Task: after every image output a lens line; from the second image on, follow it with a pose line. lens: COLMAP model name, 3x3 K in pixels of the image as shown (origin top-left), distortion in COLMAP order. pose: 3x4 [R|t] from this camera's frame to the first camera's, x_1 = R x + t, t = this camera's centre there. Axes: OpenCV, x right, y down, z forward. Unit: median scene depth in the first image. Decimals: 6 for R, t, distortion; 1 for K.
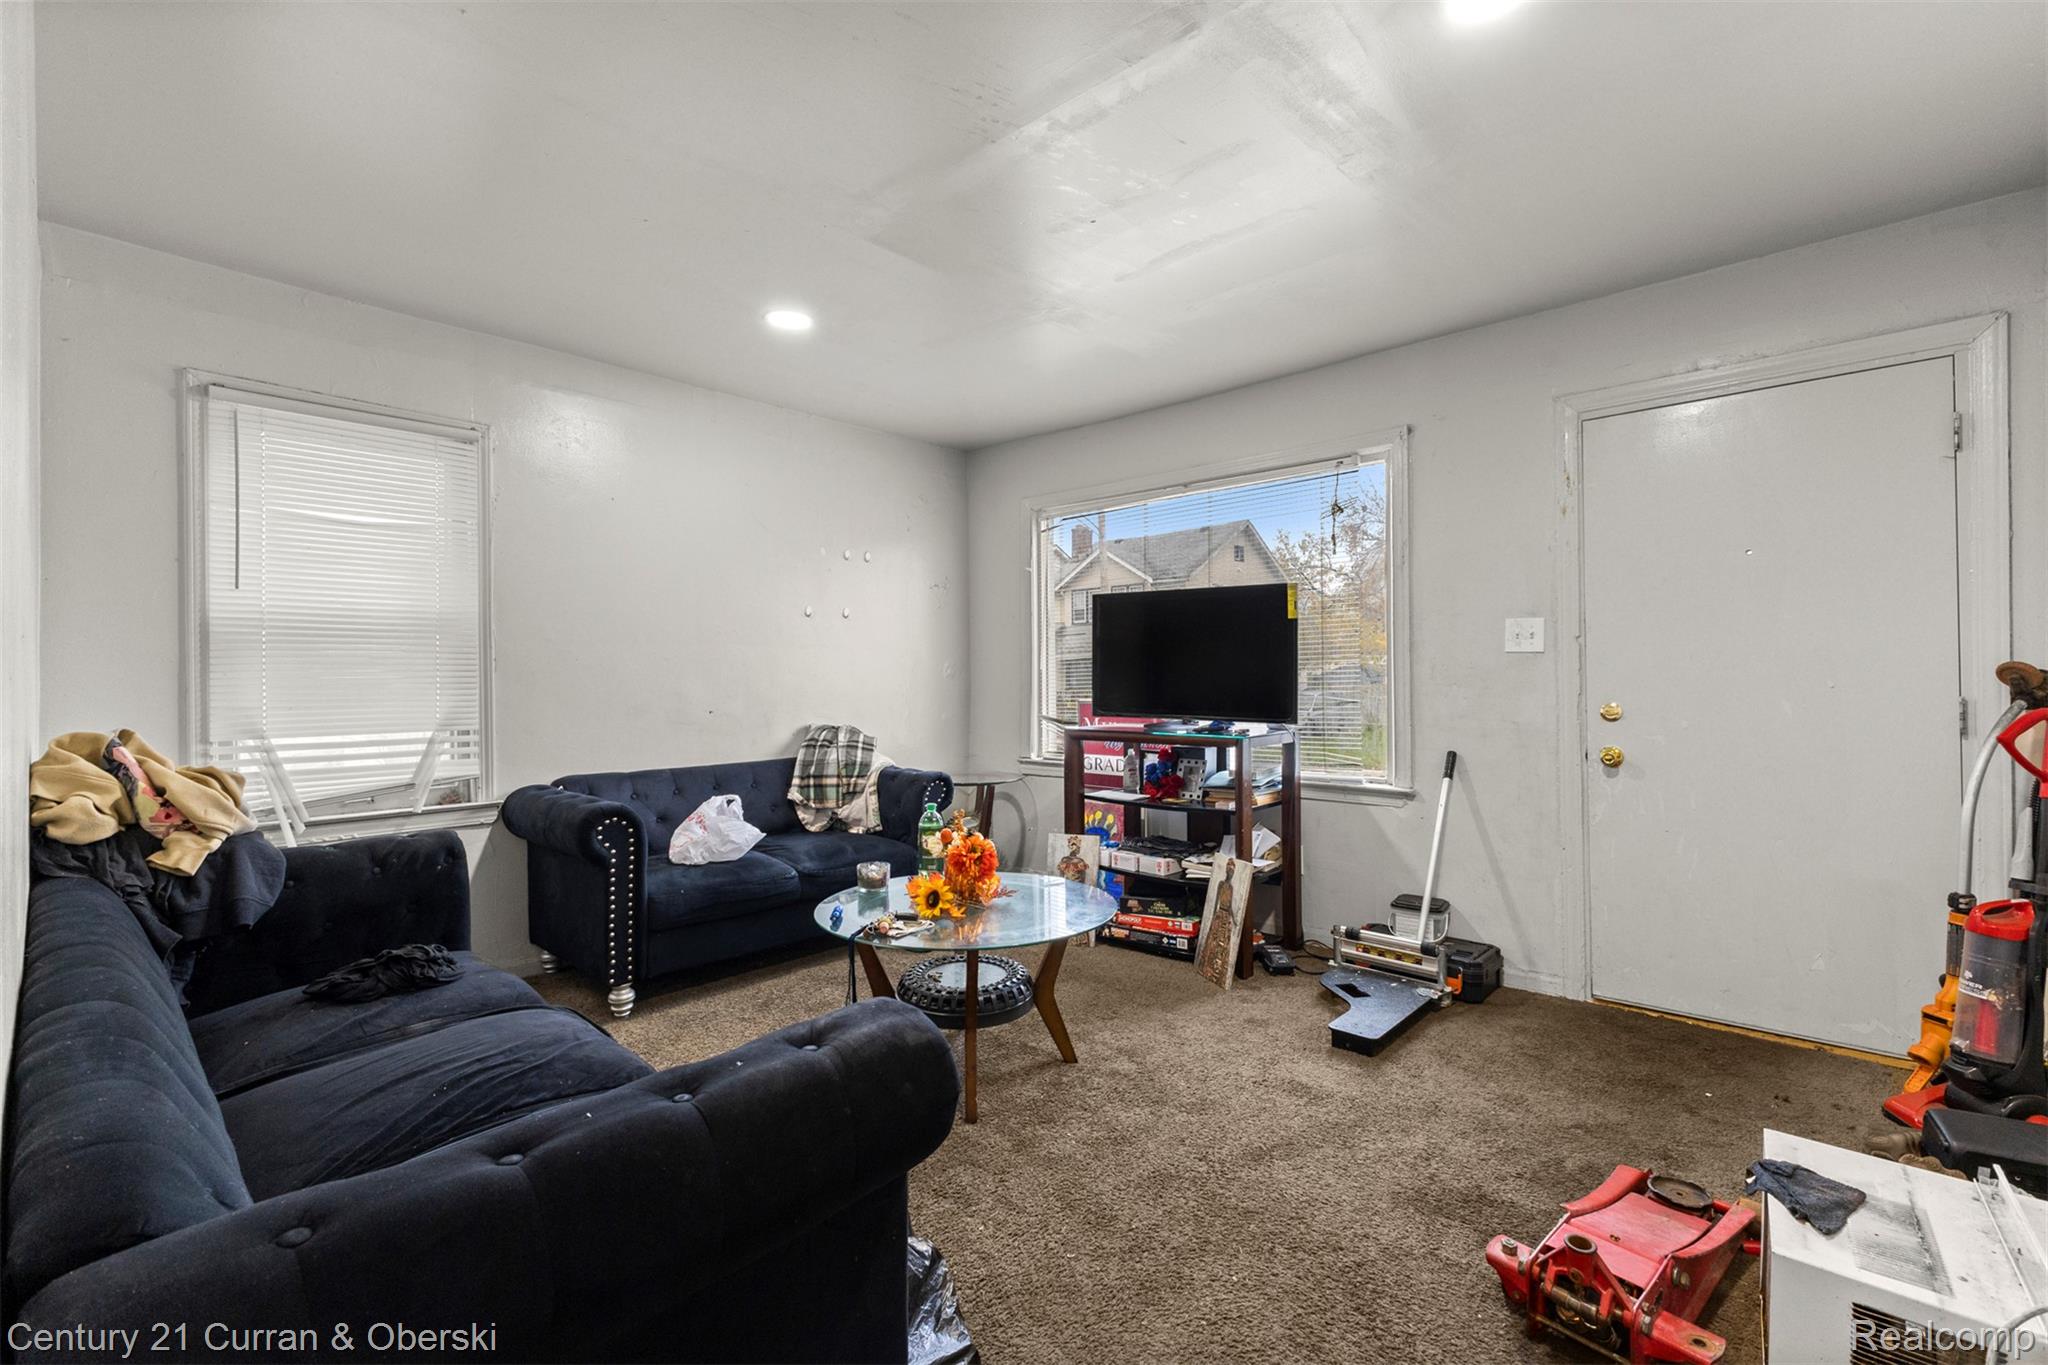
lens RADIAL K [[882.3, 0, 1030.3], [0, 882.3, 685.7], [0, 0, 1]] dist [0.016979, -0.004006]
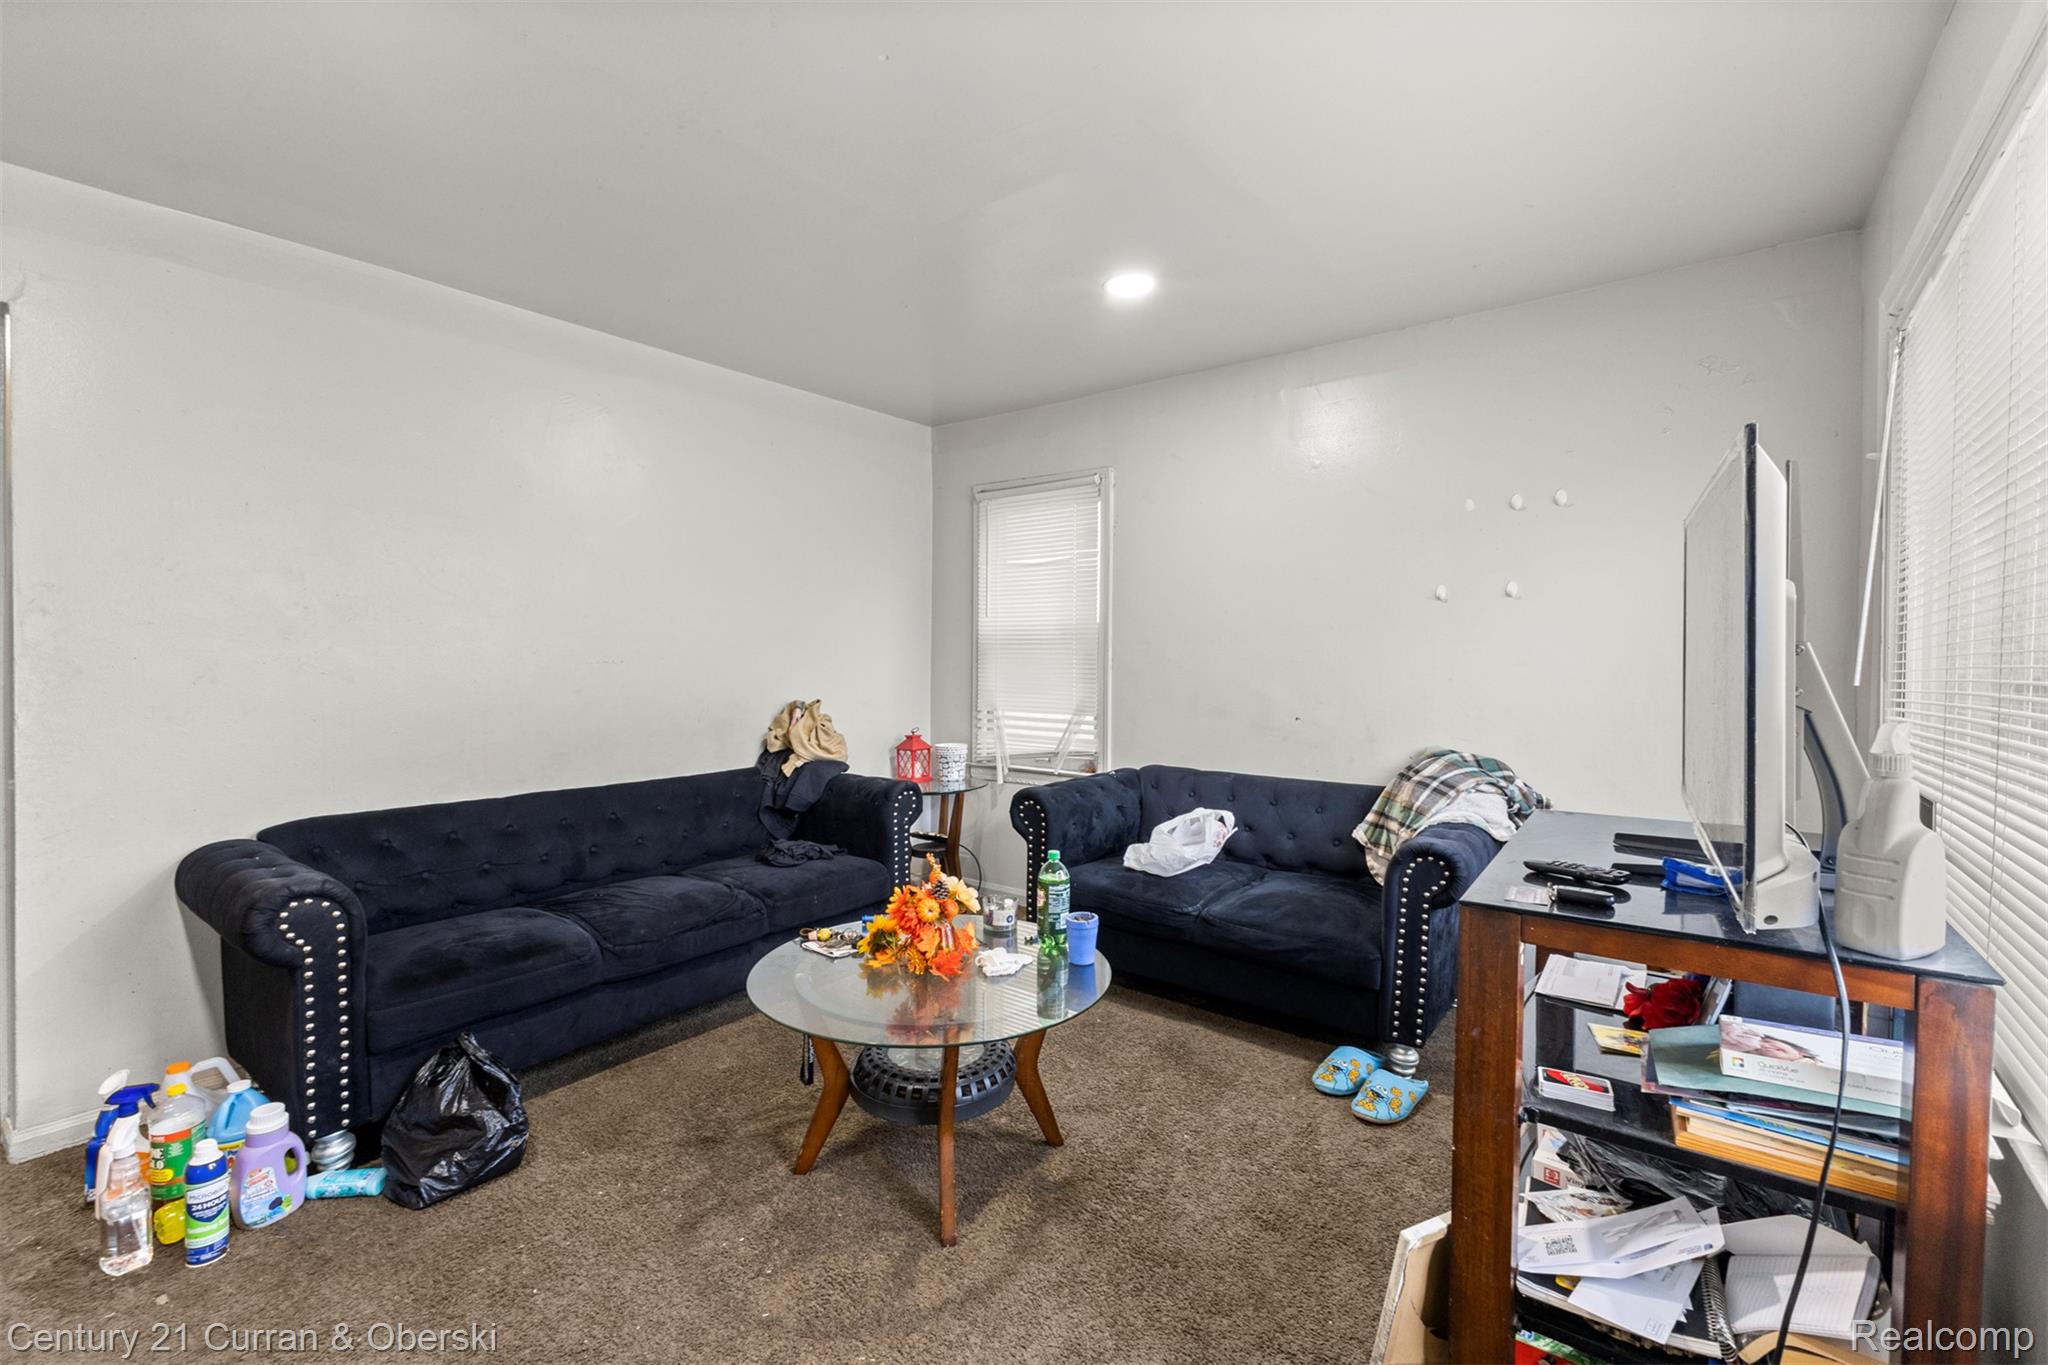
lens RADIAL K [[882.3, 0, 995.2], [0, 882.3, 661.4], [0, 0, 1]] dist [0.016979, -0.004006]
pose [[0.079841, 0.016479, -0.996671, 0.660000], [-0.012803, 0.999798, 0.015505, -0.049693], [0.996725, 0.011523, 0.080036, 0.838068]]
